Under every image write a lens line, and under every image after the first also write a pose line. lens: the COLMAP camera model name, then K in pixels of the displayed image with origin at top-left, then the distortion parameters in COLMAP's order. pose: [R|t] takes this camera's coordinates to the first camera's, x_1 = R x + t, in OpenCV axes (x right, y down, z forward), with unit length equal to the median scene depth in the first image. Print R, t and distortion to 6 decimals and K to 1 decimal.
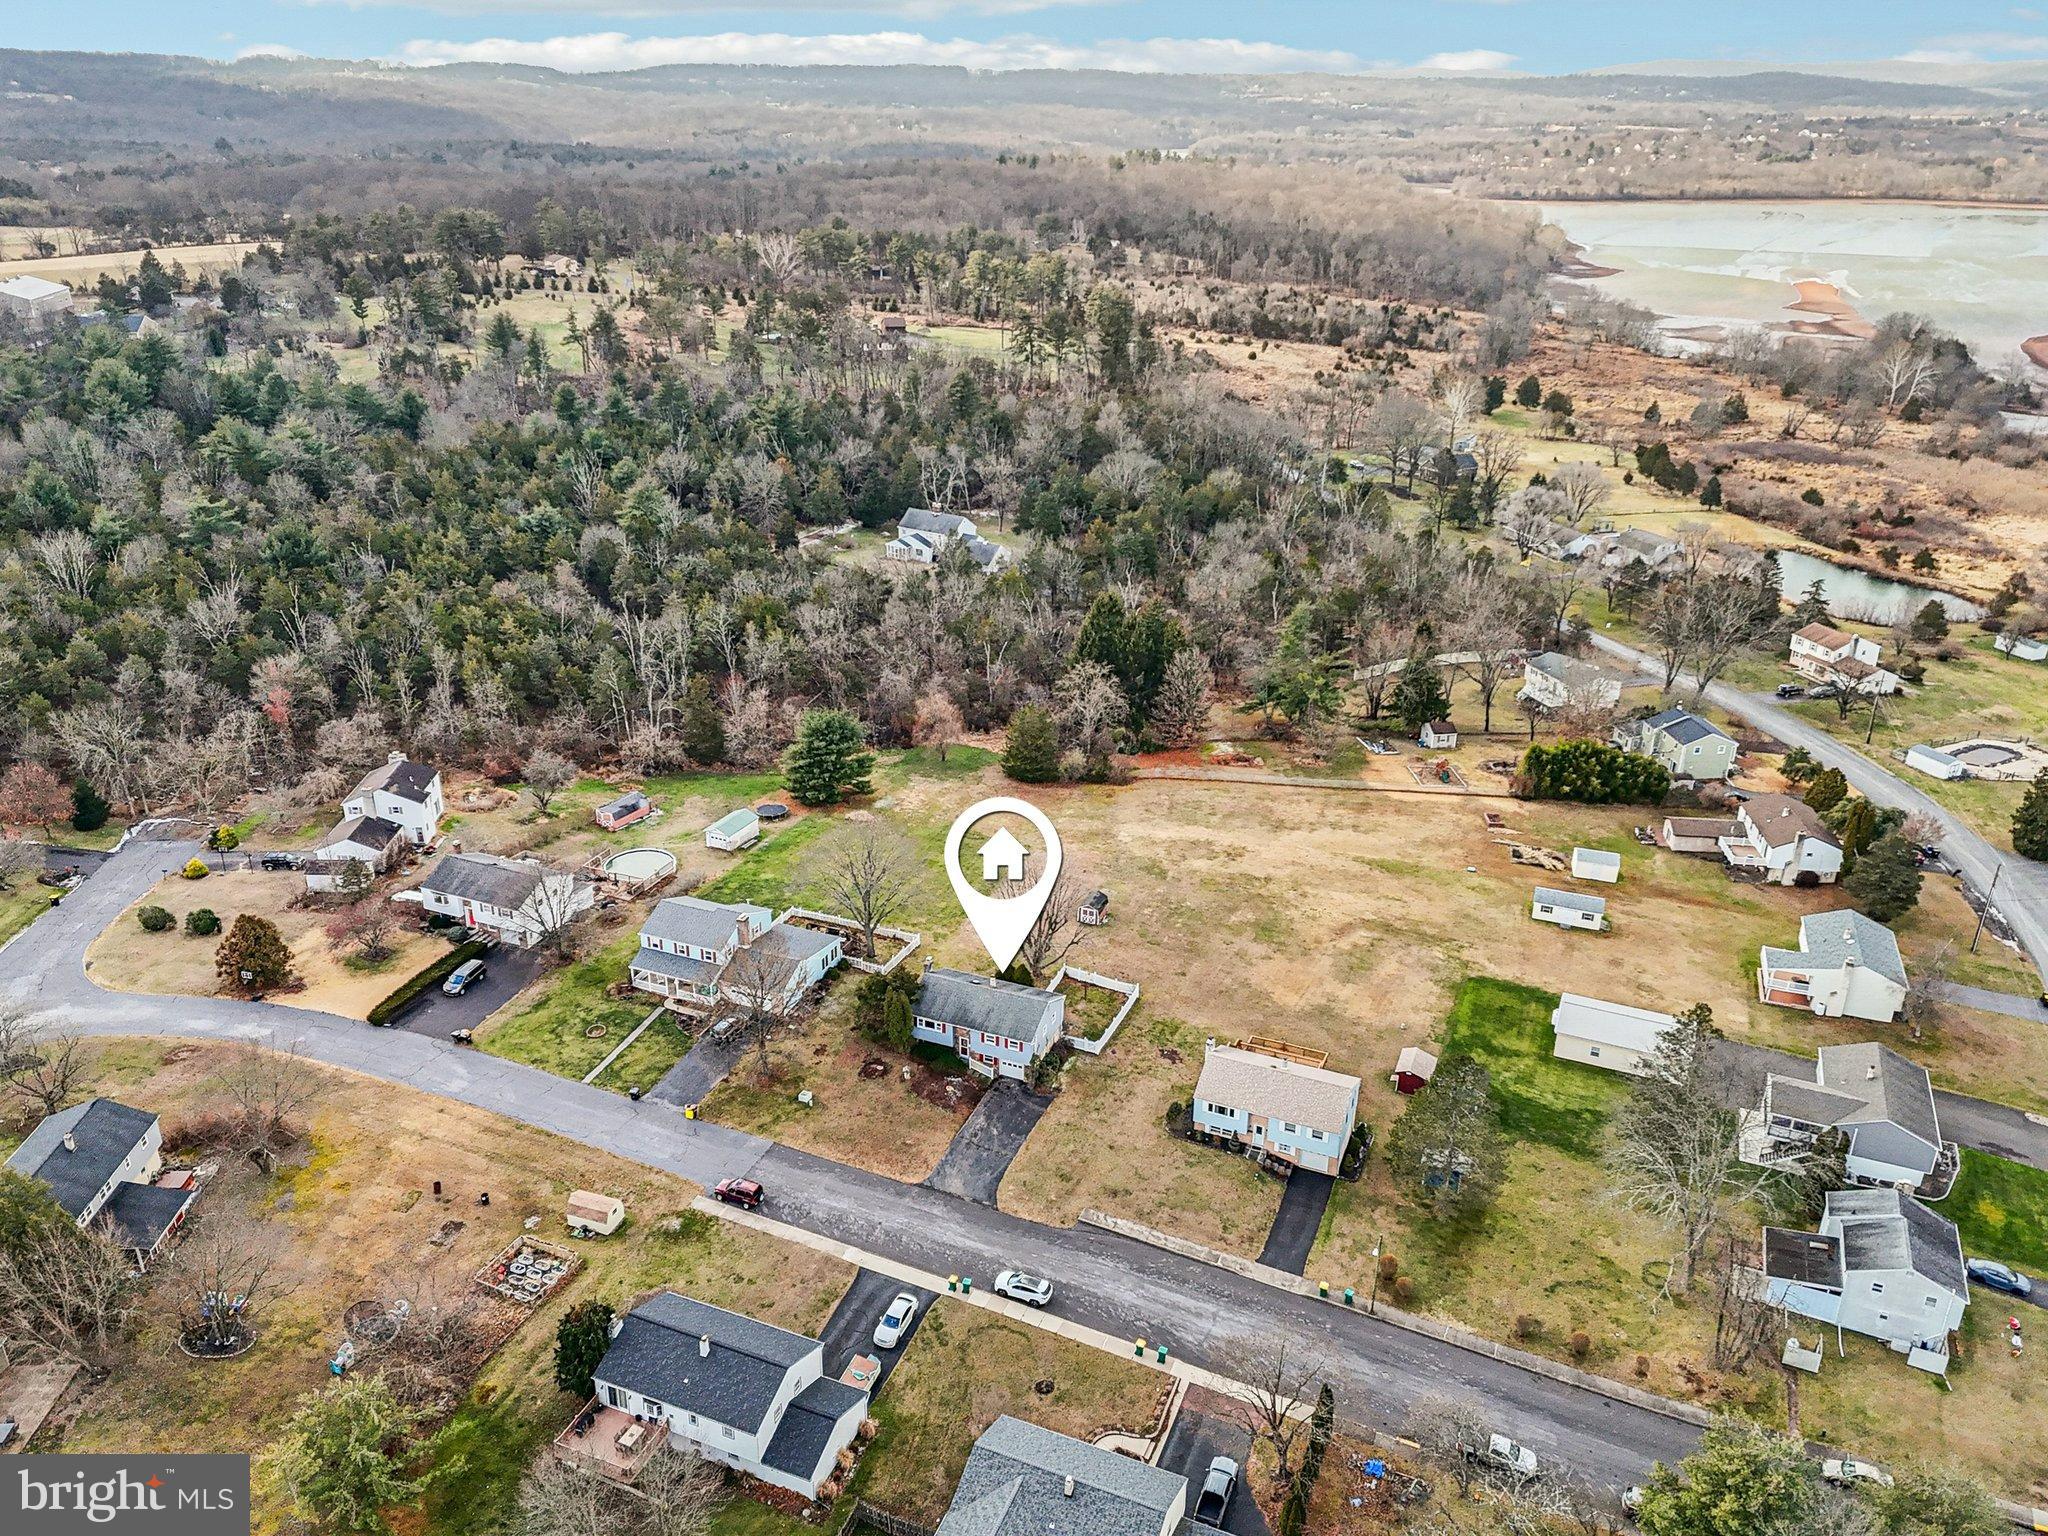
lens RADIAL K [[1553.9, 0, 1014.5], [0, 1553.9, 699.9], [0, 0, 1]] dist [0.095266, -0.104411]
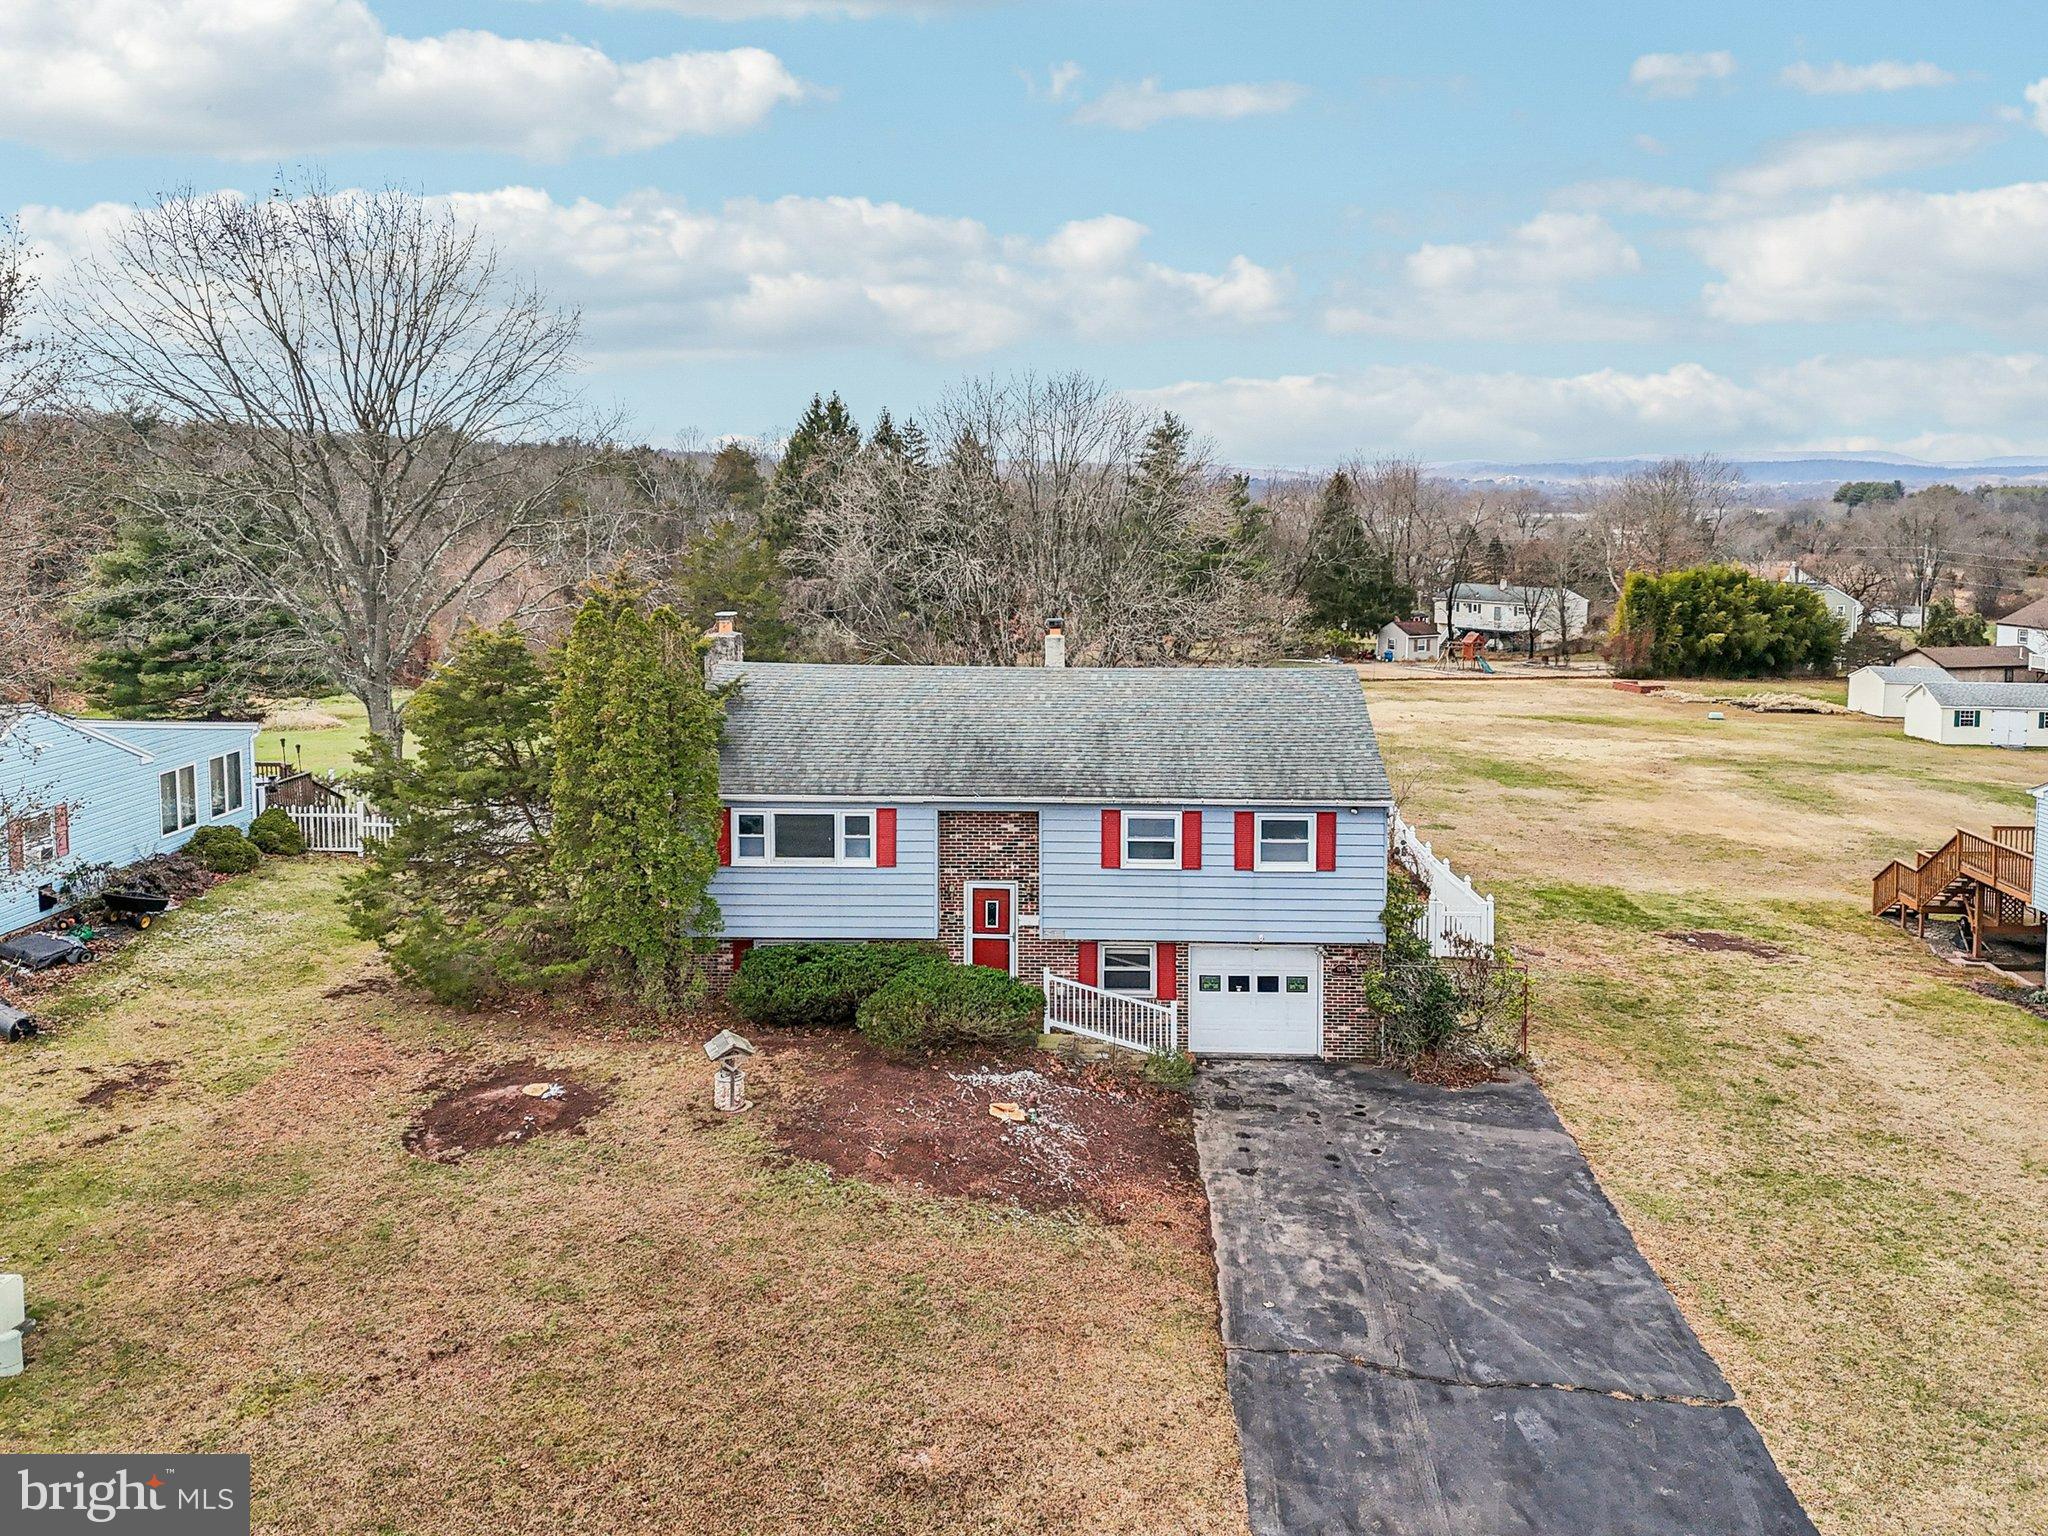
lens RADIAL K [[1575.2, 0, 1056.1], [0, 1575.2, 637.1], [0, 0, 1]] dist [0.056485, -0.030668]
pose [[0.933206, -0.034999, 0.357635, -0.089235], [0.133763, 0.957556, -0.255330, 0.227985], [-0.333519, 0.286114, 0.898278, 0.778351]]
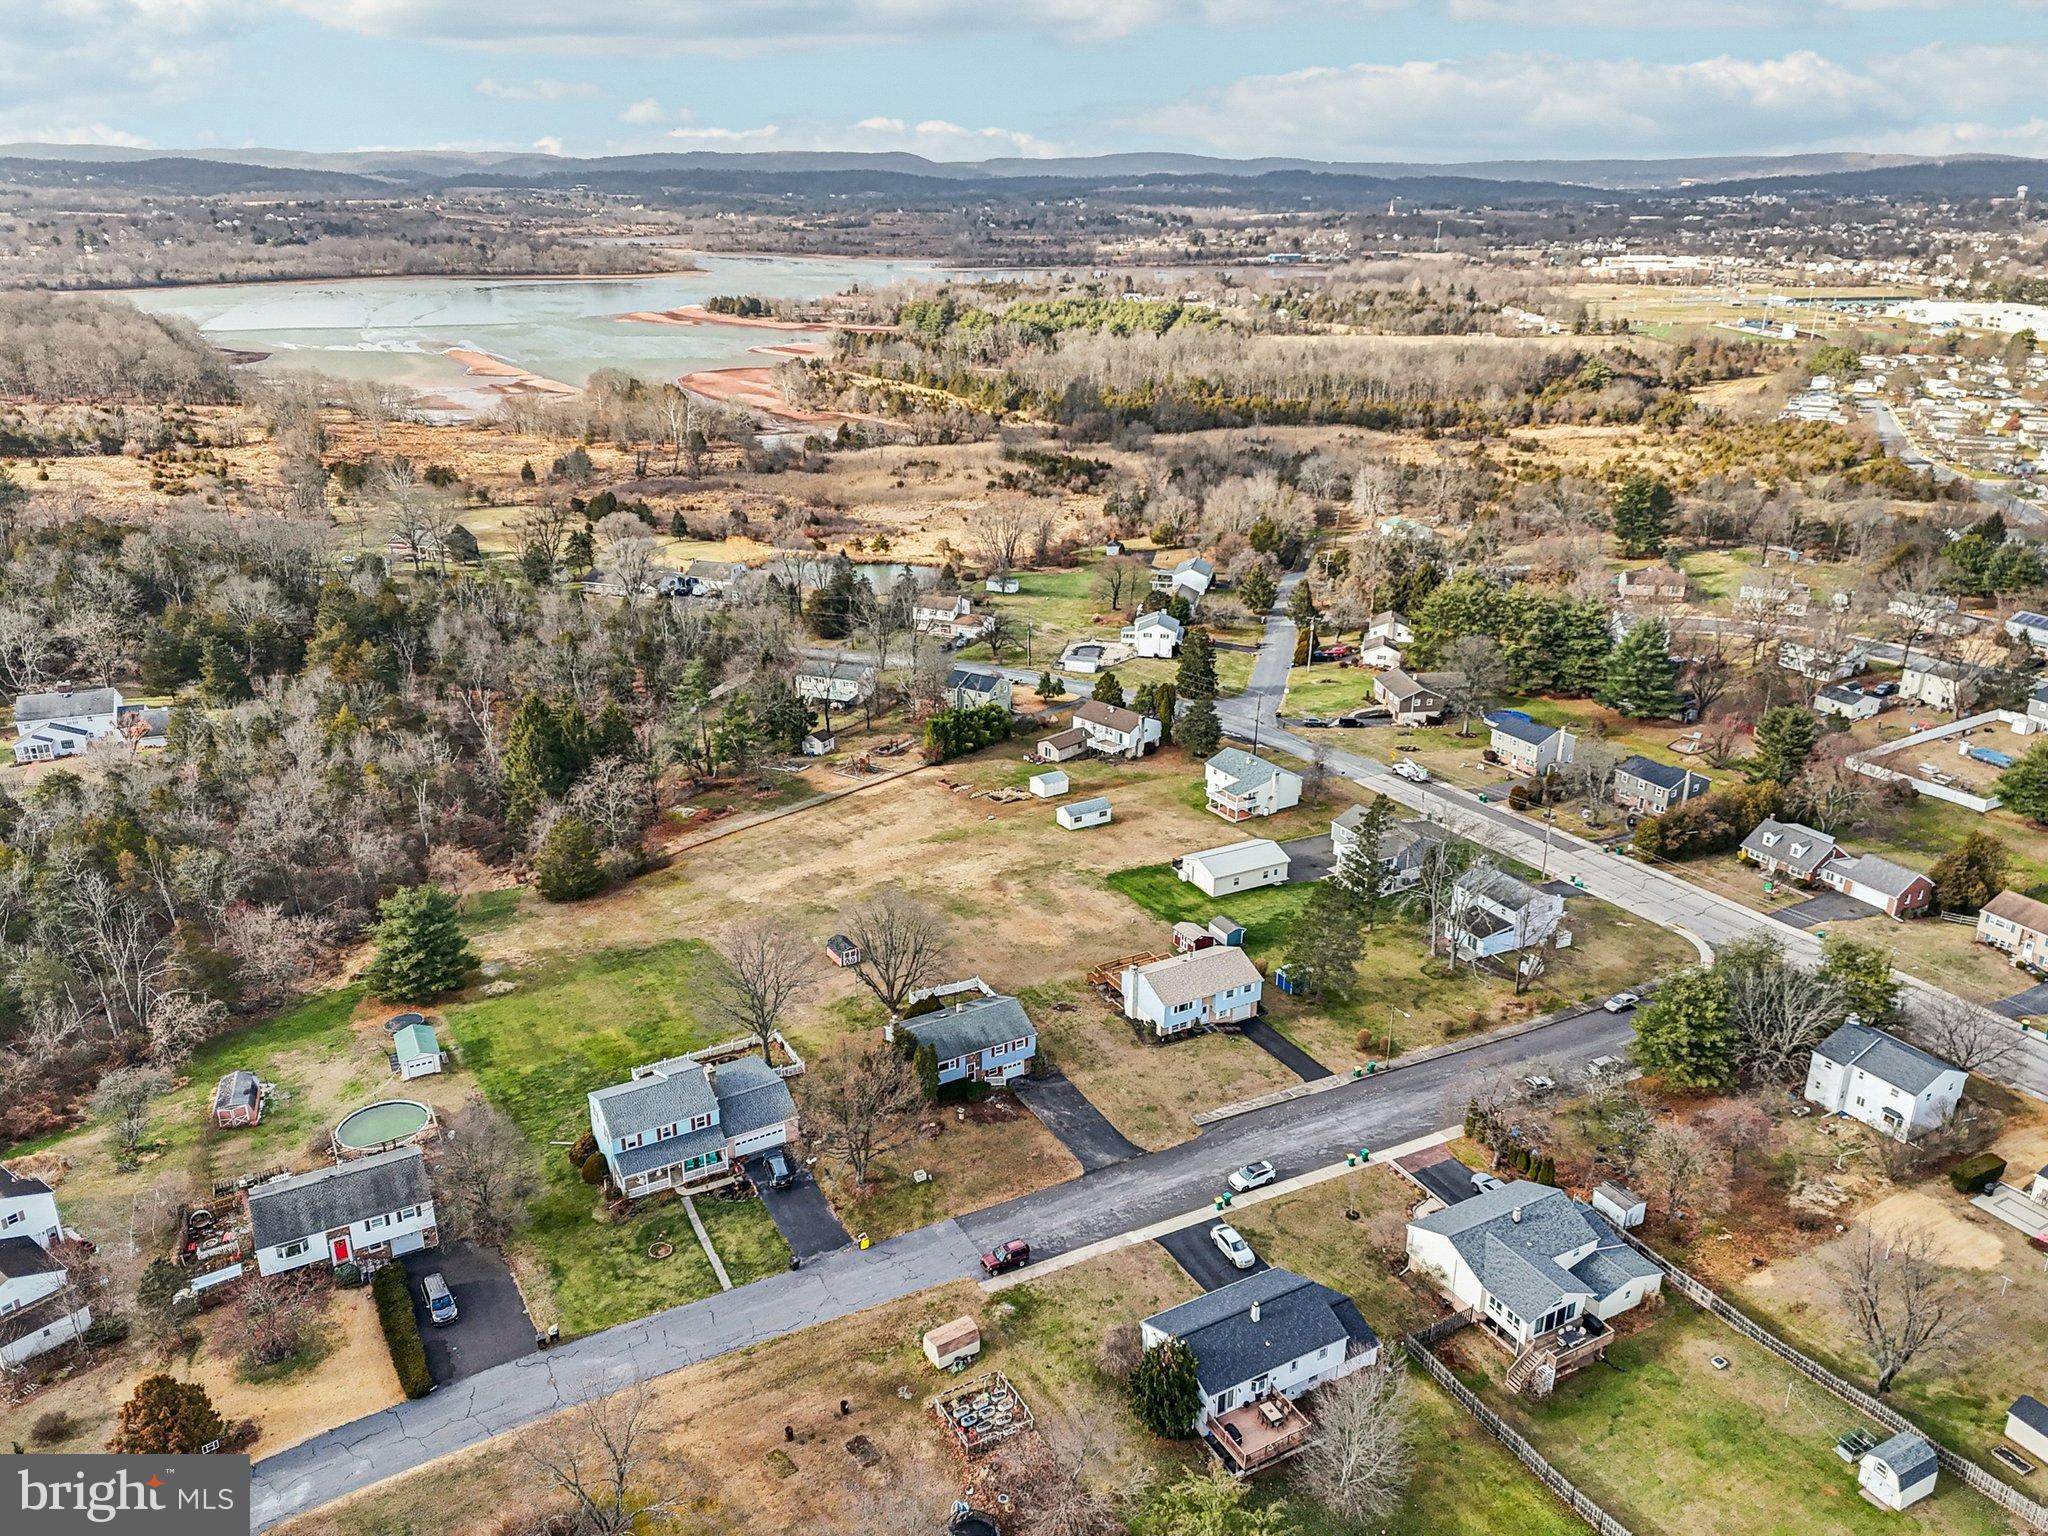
lens RADIAL K [[1553.9, 0, 1014.5], [0, 1553.9, 699.9], [0, 0, 1]] dist [0.095266, -0.104411]
pose [[0.612932, -0.251670, 0.748984, -0.707157], [0.287013, 0.954085, 0.085710, -0.093560], [-0.736164, 0.162434, 0.657021, 0.239607]]
